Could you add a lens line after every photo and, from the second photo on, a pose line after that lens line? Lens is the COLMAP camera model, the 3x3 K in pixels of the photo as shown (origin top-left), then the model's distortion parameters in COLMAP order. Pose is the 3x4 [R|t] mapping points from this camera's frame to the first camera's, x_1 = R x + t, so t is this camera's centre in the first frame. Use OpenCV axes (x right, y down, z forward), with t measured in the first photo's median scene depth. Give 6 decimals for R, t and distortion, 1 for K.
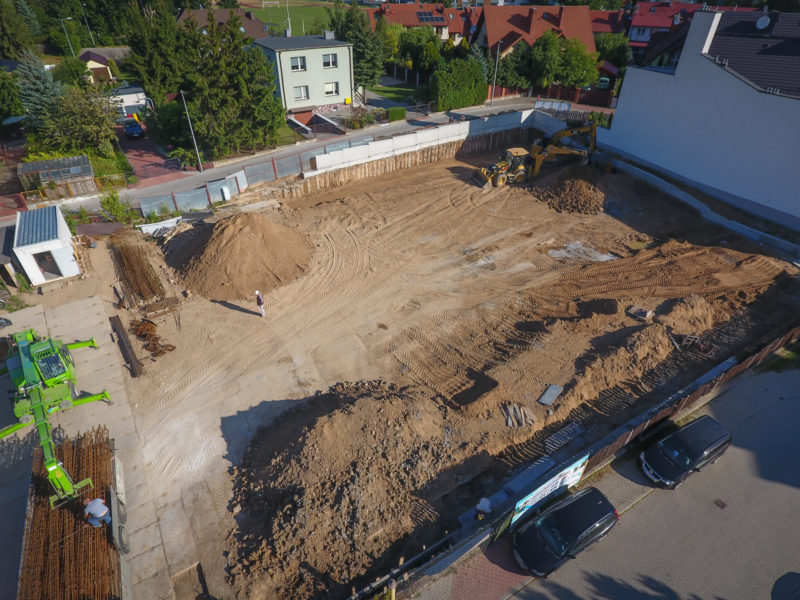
lens RADIAL K [[466.3, 0, 399.2], [0, 466.3, 297.4], [0, 0, 1]] dist [0.004407, 0.000967]
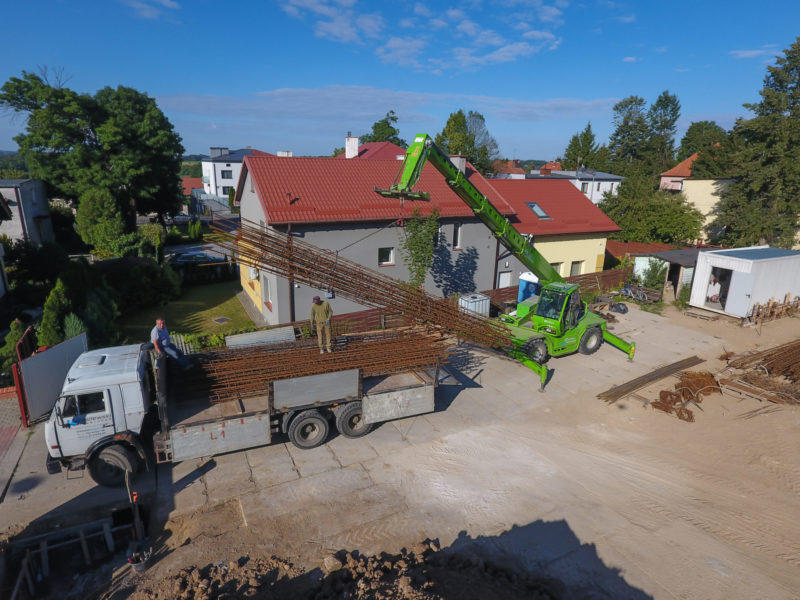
lens RADIAL K [[466.3, 0, 398.6], [0, 466.3, 293.5], [0, 0, 1]] dist [0.004407, 0.000967]
pose [[-0.097657, 0.243544, -0.964961, 0.016642], [-0.596592, 0.761745, 0.252631, 0.045762], [0.796581, 0.600359, 0.070906, 0.452643]]
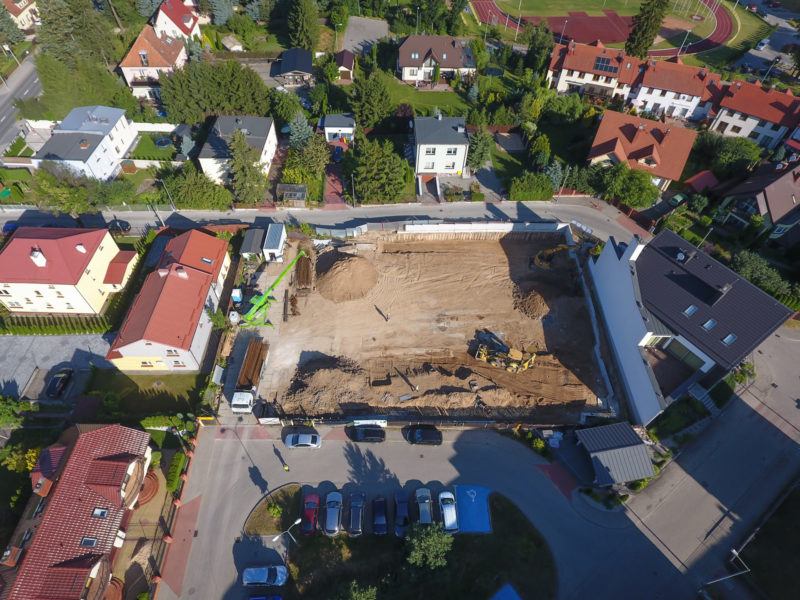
lens RADIAL K [[466.3, 0, 399.7], [0, 466.3, 298.4], [0, 0, 1]] dist [0.004407, 0.000967]
pose [[0.857553, 0.408455, -0.312679, 0.576607], [-0.319579, 0.899360, 0.298364, -0.686354], [0.403079, -0.155937, 0.901782, -0.829309]]
